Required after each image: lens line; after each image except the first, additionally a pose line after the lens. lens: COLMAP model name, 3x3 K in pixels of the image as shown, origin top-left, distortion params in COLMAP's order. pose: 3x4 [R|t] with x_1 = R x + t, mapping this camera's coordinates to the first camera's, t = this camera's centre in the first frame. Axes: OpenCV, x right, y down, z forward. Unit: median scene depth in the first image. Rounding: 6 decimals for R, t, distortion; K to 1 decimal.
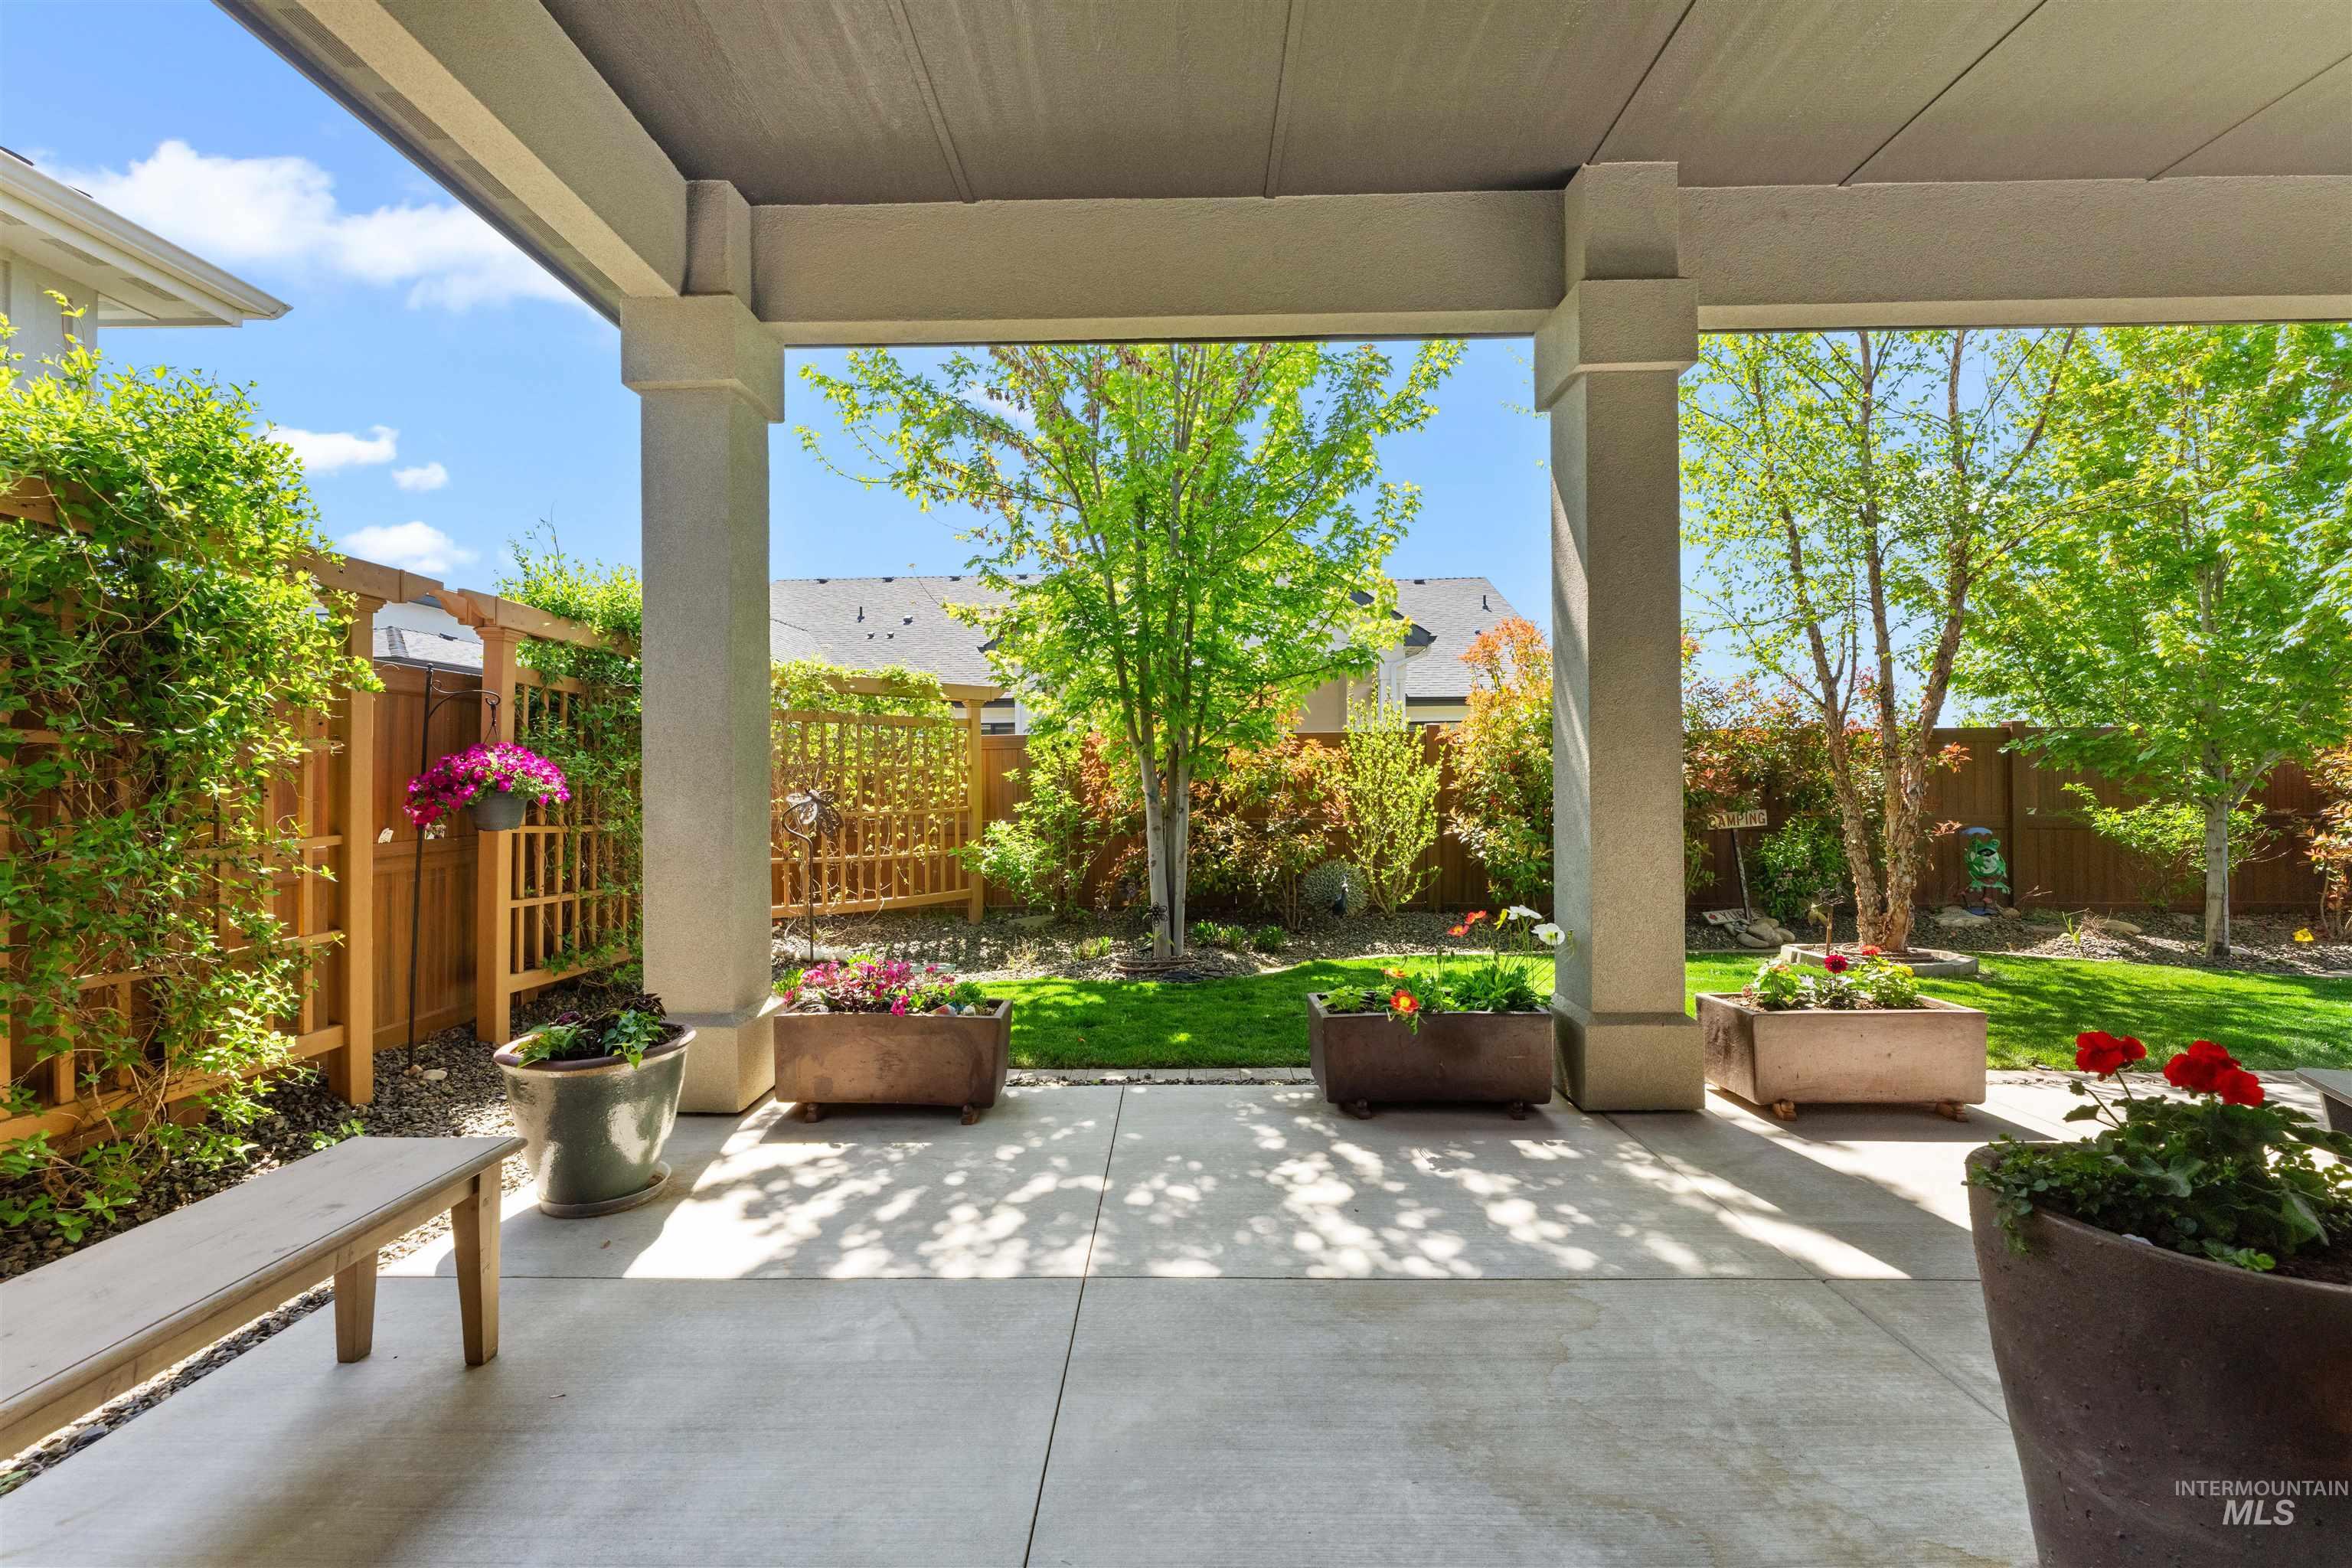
lens RADIAL K [[949.0, 0, 1164.9], [0, 949.0, 775.3], [0, 0, 1]] dist [0.003365, -0.000092]
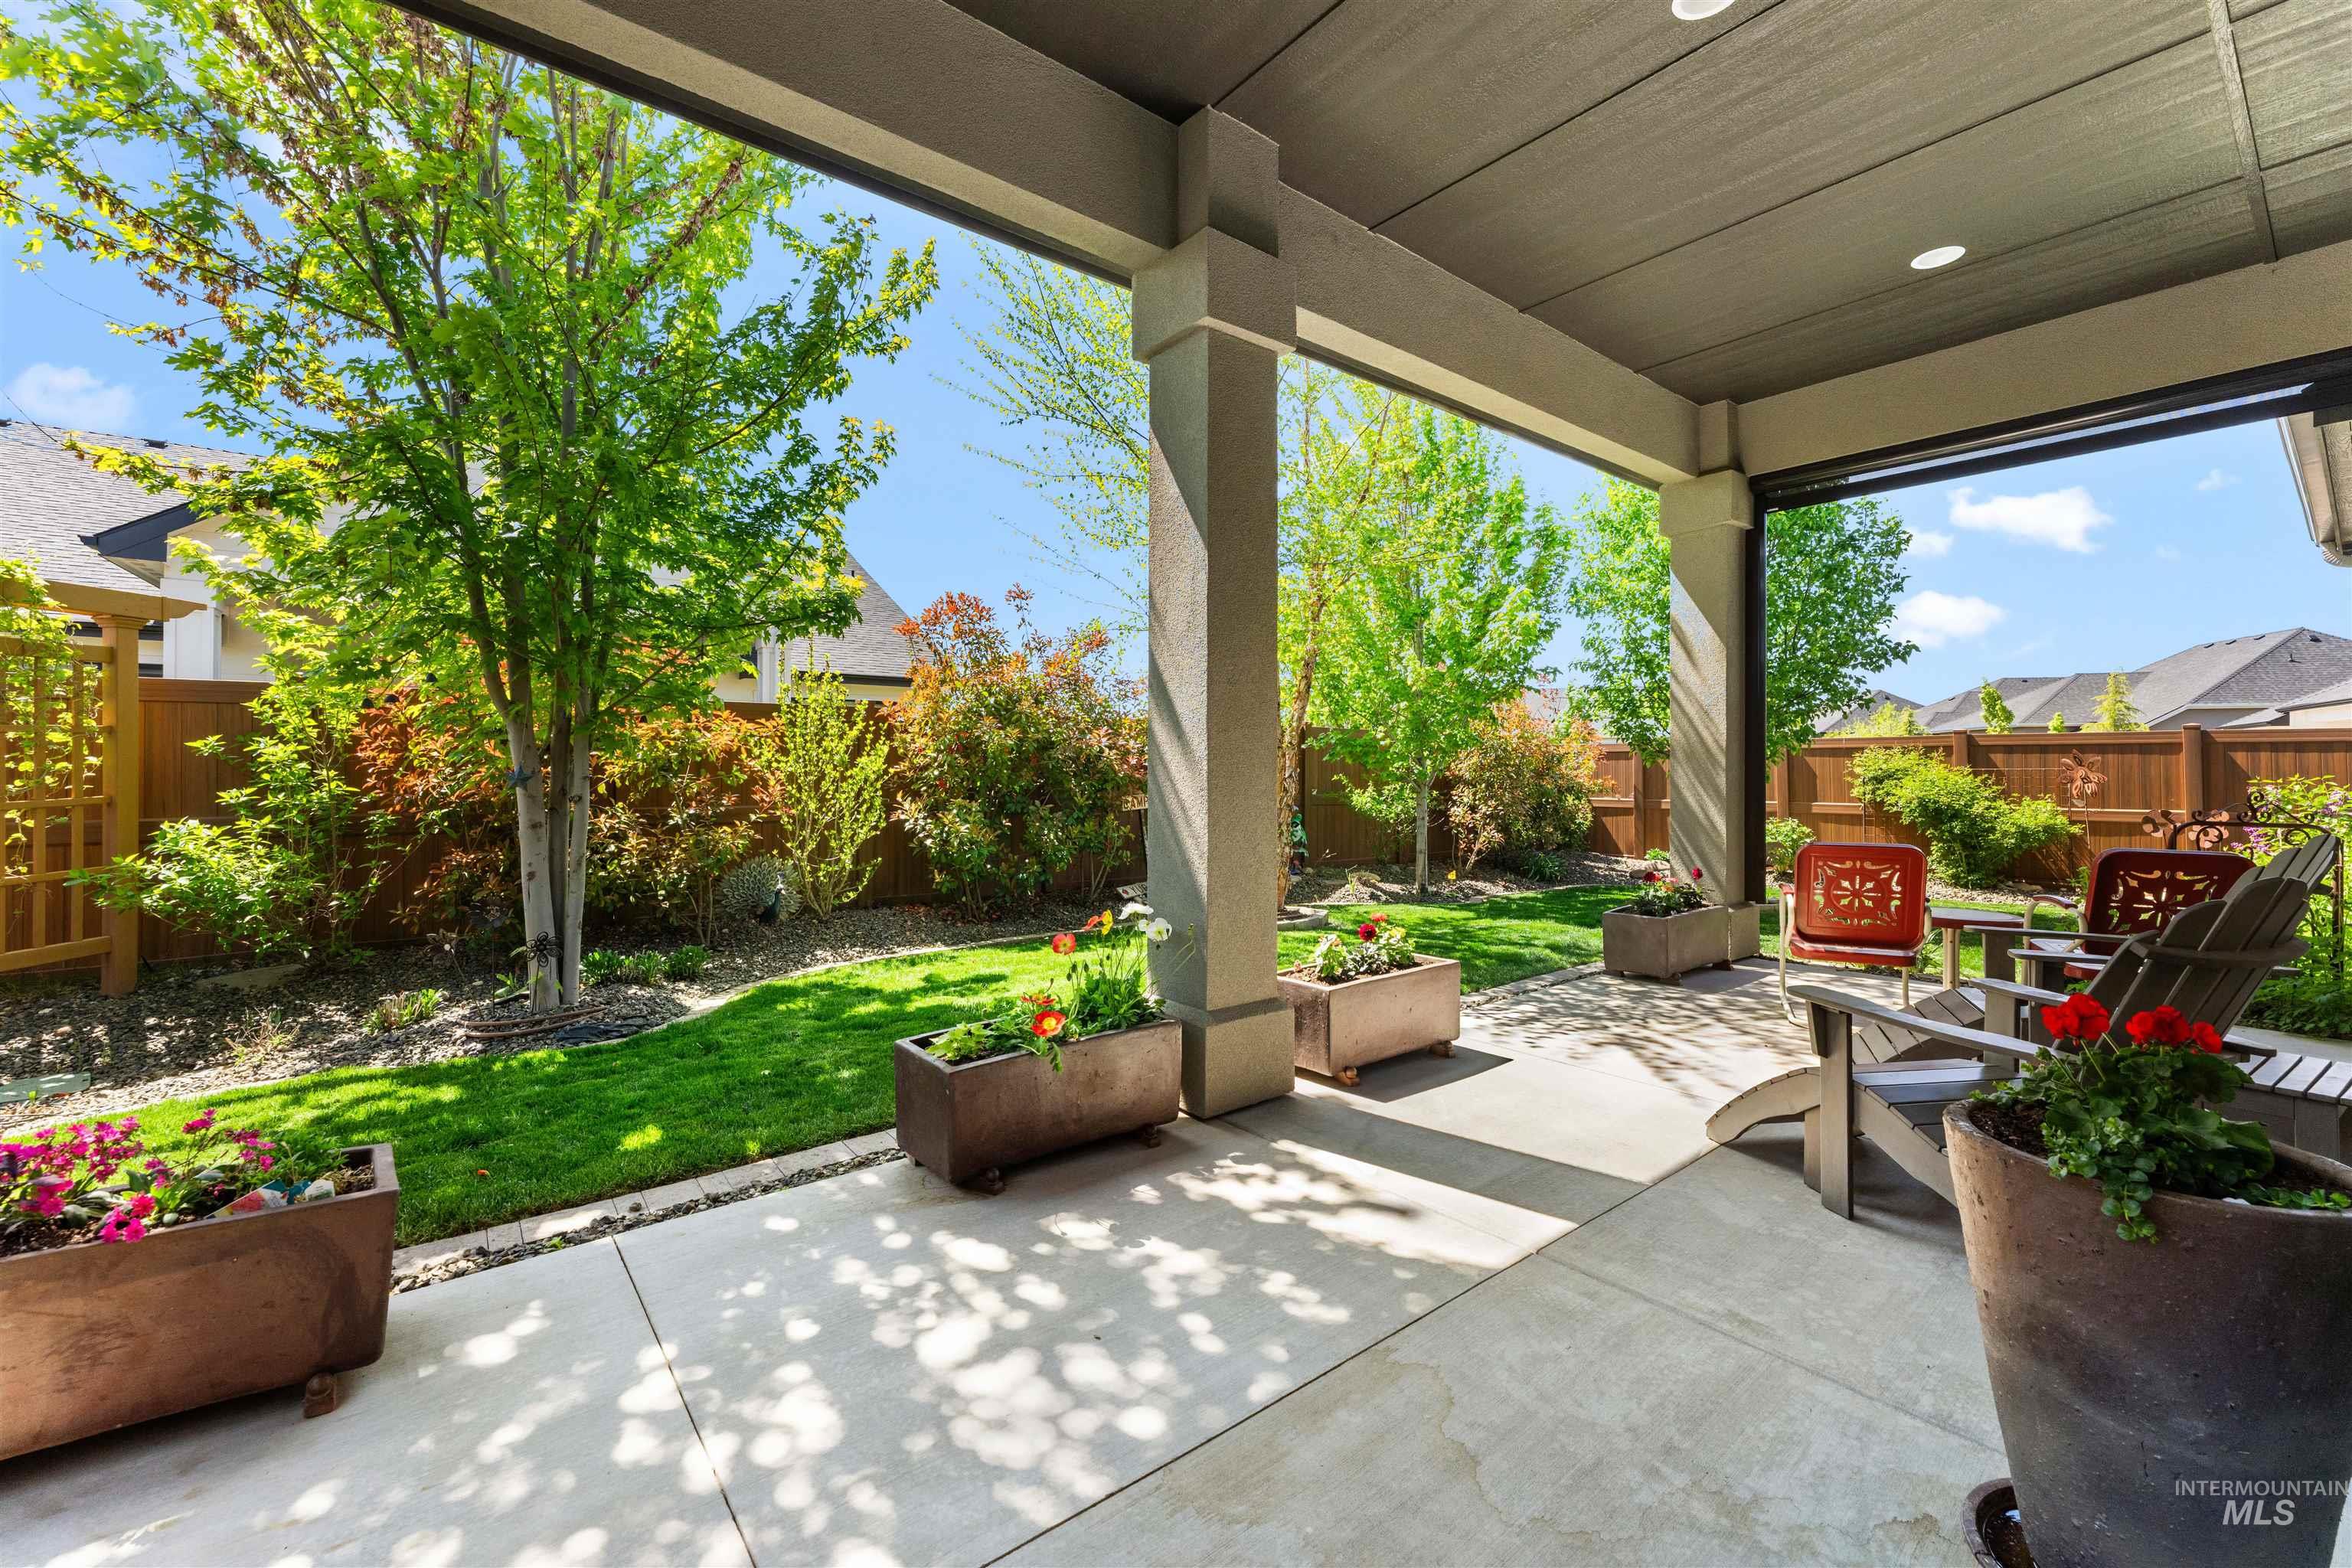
lens RADIAL K [[961.4, 0, 1167.9], [0, 961.4, 757.1], [0, 0, 1]] dist [0.003111, -0.000357]
pose [[0.773888, 0.015784, 0.633126, -0.086909], [-0.015130, 0.999865, -0.006433, 0.002766], [-0.633142, -0.004601, 0.774022, 0.138597]]
